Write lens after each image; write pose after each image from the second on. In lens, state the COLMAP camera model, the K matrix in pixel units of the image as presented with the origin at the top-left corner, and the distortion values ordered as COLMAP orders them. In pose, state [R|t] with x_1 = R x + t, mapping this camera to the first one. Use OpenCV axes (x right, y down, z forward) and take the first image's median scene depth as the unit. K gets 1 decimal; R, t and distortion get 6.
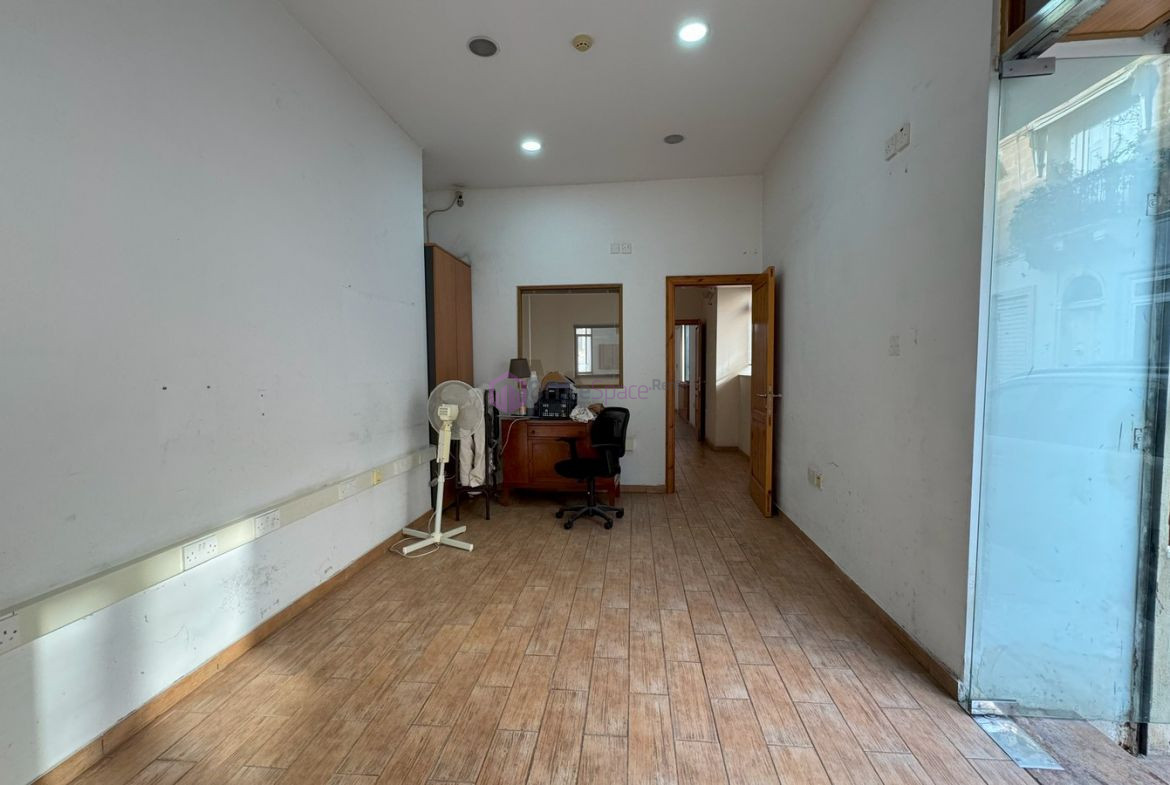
lens RADIAL K [[497.2, 0, 583.2], [0, 497.2, 398.4], [0, 0, 1]] dist [-0.001205, 0.000160]
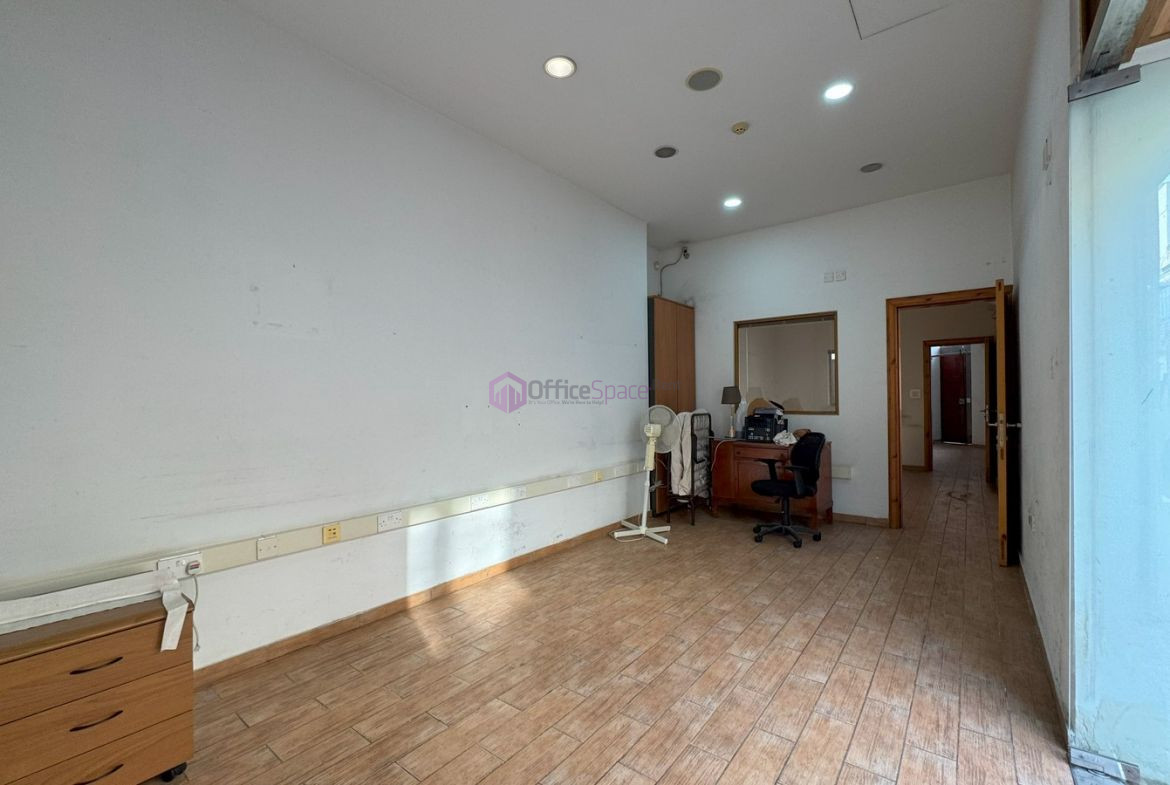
lens RADIAL K [[497.2, 0, 582.4], [0, 497.2, 400.5], [0, 0, 1]] dist [-0.001205, 0.000160]
pose [[0.842299, 0.001560, -0.539009, 0.336603], [-0.029833, 0.998598, -0.043729, 0.017424], [0.538185, 0.052914, 0.841164, -0.202768]]
